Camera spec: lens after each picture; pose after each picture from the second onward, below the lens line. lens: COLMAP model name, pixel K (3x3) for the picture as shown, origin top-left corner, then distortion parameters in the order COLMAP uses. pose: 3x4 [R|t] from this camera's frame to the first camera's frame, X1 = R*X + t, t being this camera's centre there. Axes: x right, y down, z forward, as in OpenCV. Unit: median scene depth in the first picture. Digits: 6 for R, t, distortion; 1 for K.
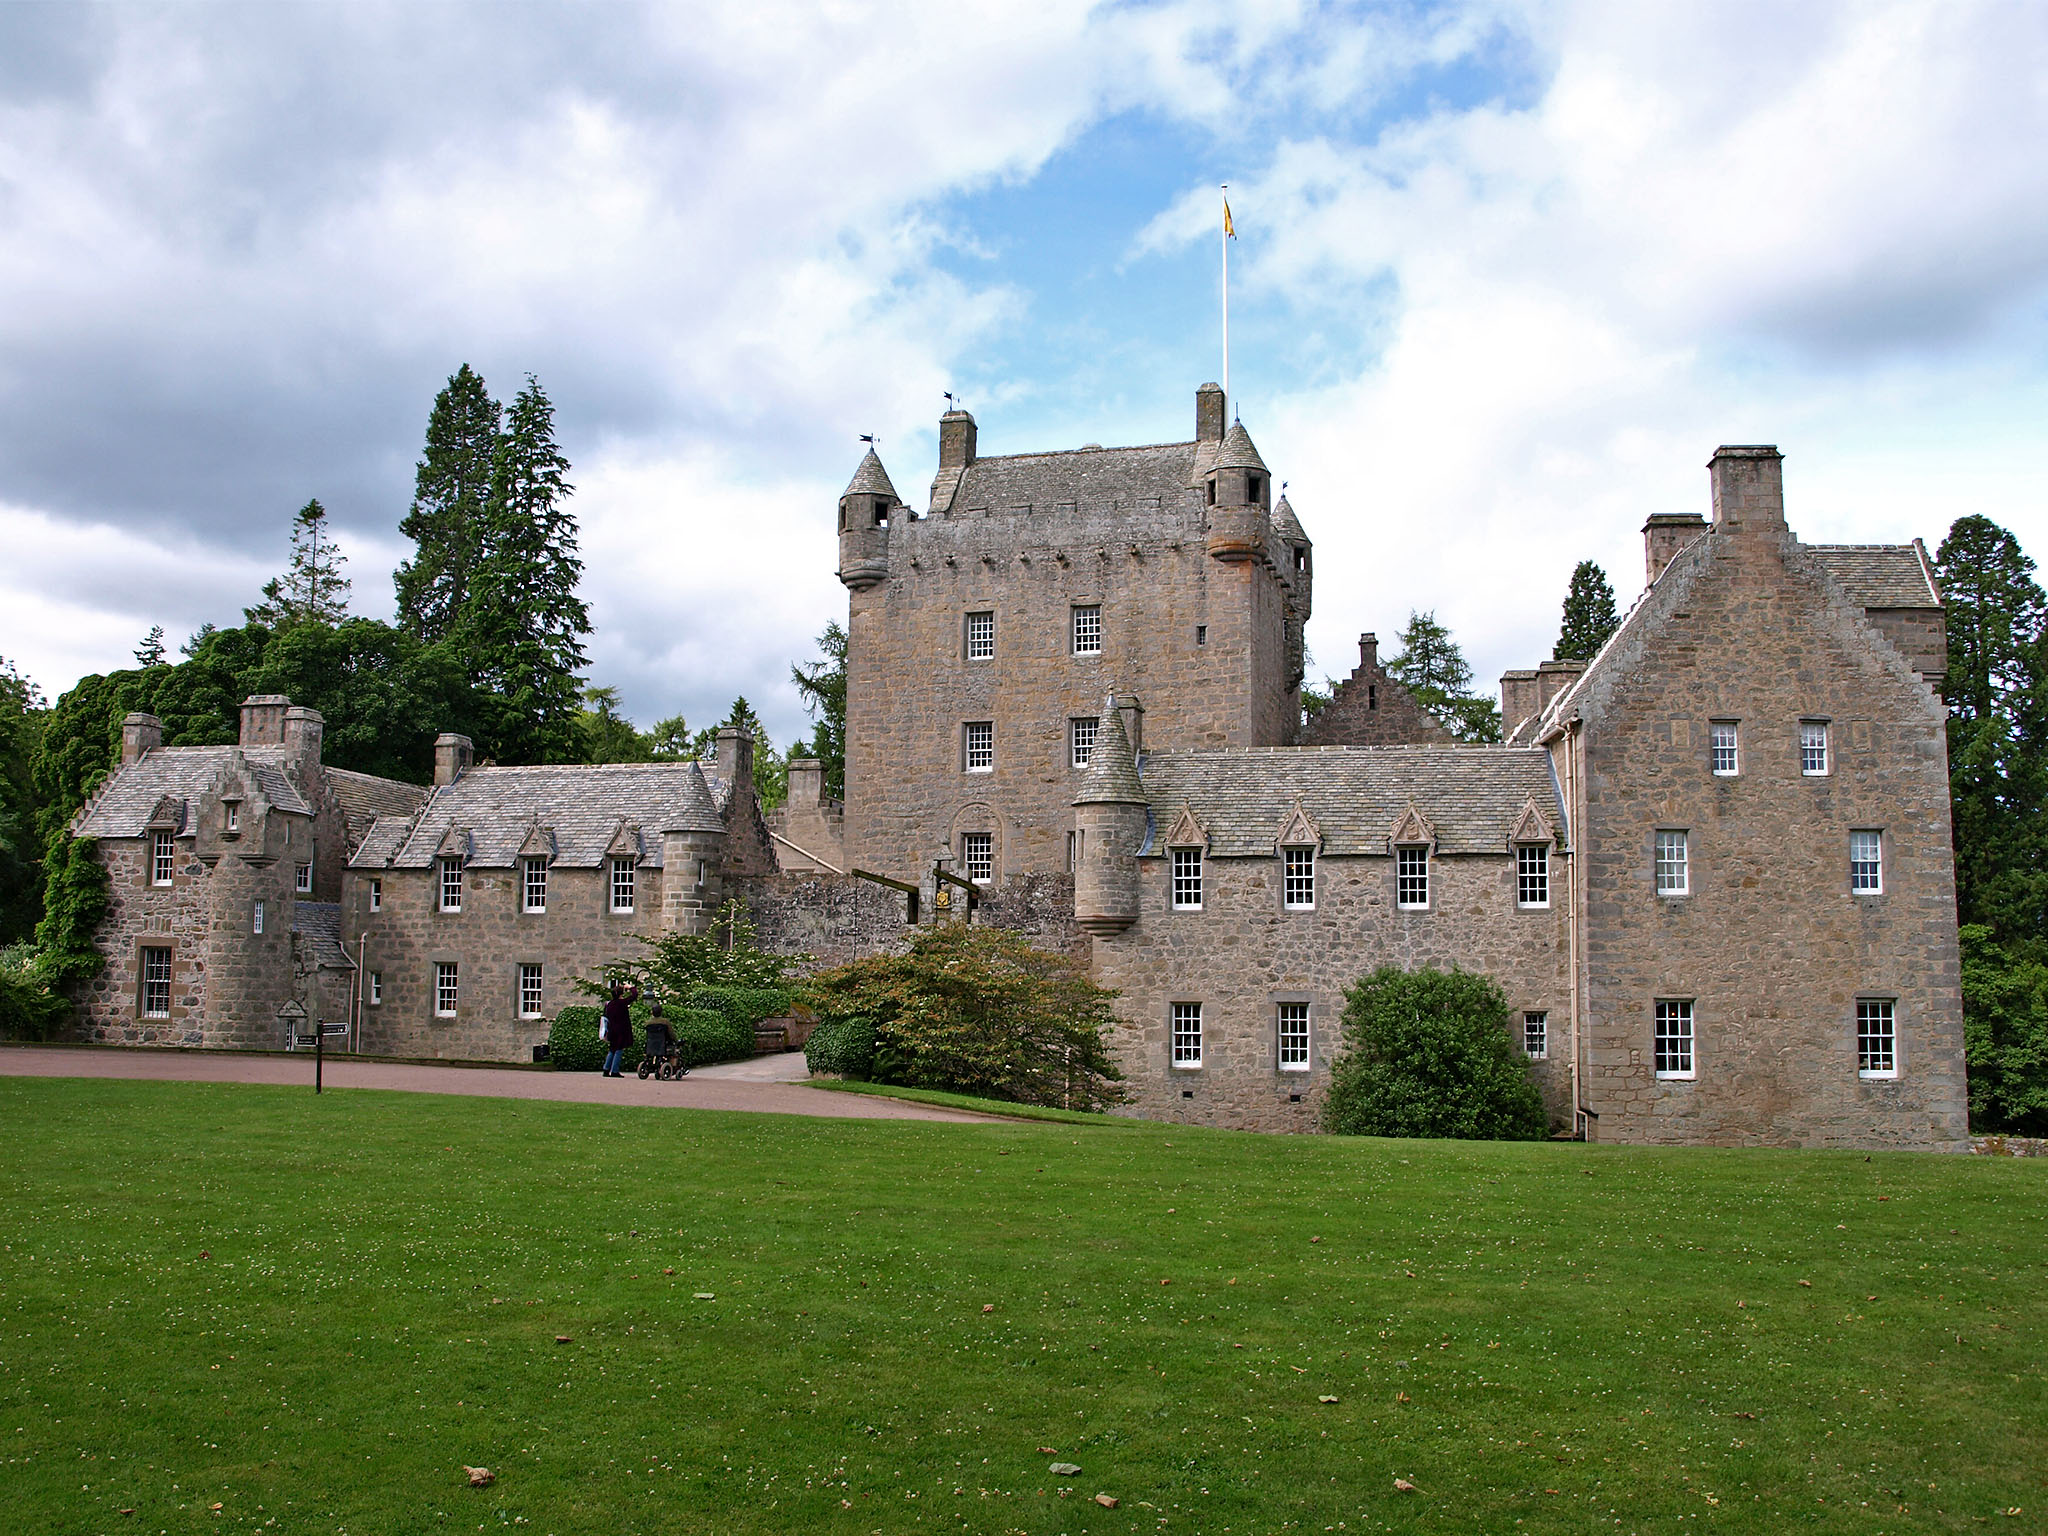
lens RADIAL K [[1789.4, 0, 1023.5], [0, 1789.4, 765.8], [0, 0, 1]] dist [-0.084923, 0.003125]
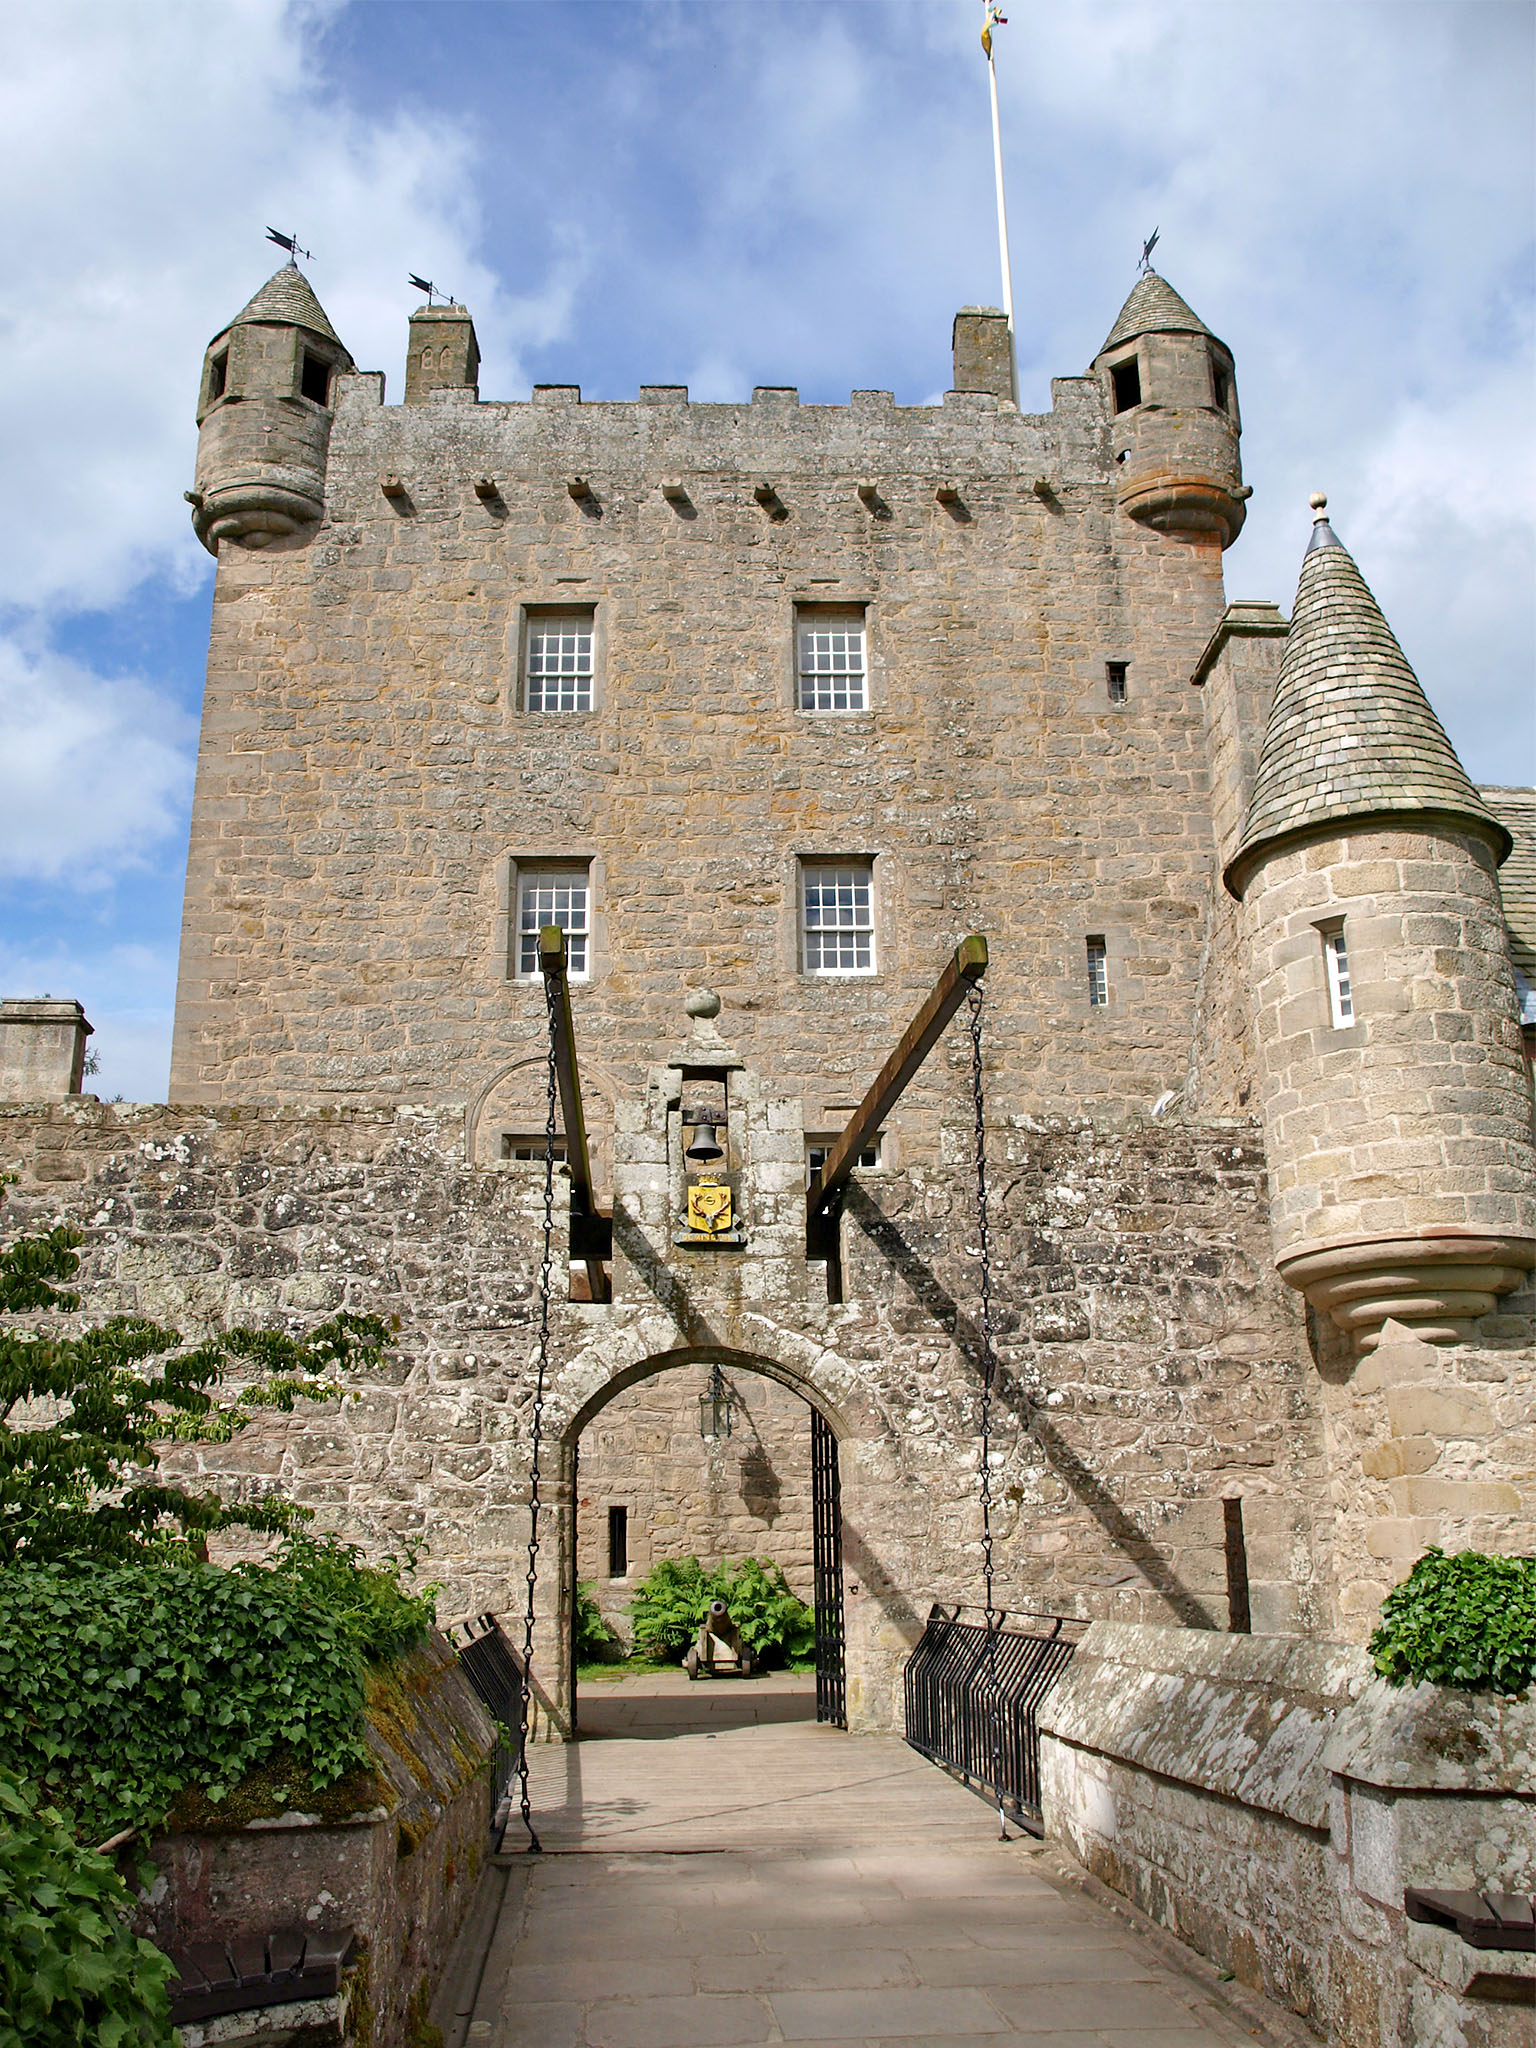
lens RADIAL K [[1789.4, 0, 769.6], [0, 1789.4, 1029.4], [0, 0, 1]] dist [-0.084923, 0.003125]
pose [[0.943026, 0.073738, 0.324445, -0.105624], [-0.017571, 0.984809, -0.172751, 0.079773], [-0.332254, 0.157208, 0.929996, 0.632770]]
